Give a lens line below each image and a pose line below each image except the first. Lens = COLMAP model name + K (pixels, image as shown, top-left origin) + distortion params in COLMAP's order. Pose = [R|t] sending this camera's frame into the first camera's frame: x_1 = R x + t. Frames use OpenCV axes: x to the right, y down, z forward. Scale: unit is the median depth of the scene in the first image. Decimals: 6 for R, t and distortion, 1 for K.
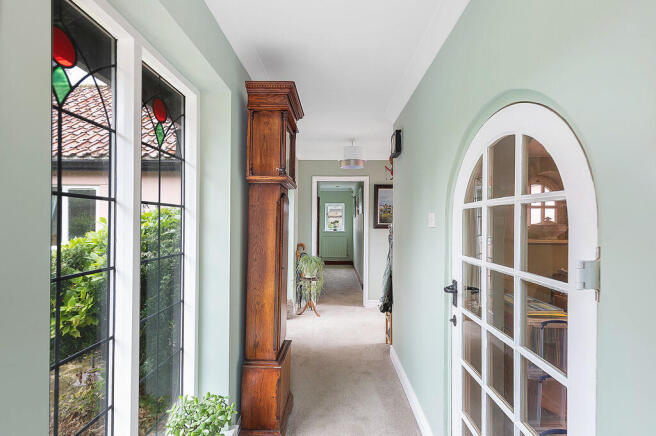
lens RADIAL K [[283.7, 0, 328.0], [0, 283.7, 218.0], [0, 0, 1]] dist [0.000513, 0.000045]
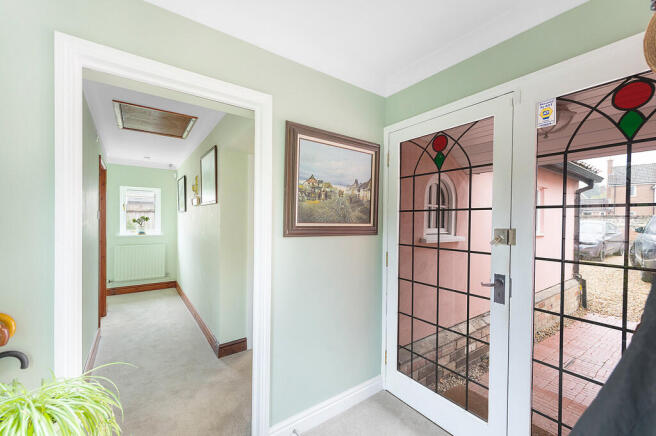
lens RADIAL K [[270.9, 0, 328.0], [0, 270.9, 218.0], [0, 0, 1]] dist [-0.000479, -0.000057]
pose [[0.797000, -0.009663, 0.603902, -0.006273], [0.000966, 0.999891, 0.014724, 0.002638], [-0.603978, -0.011152, 0.796923, 0.368772]]
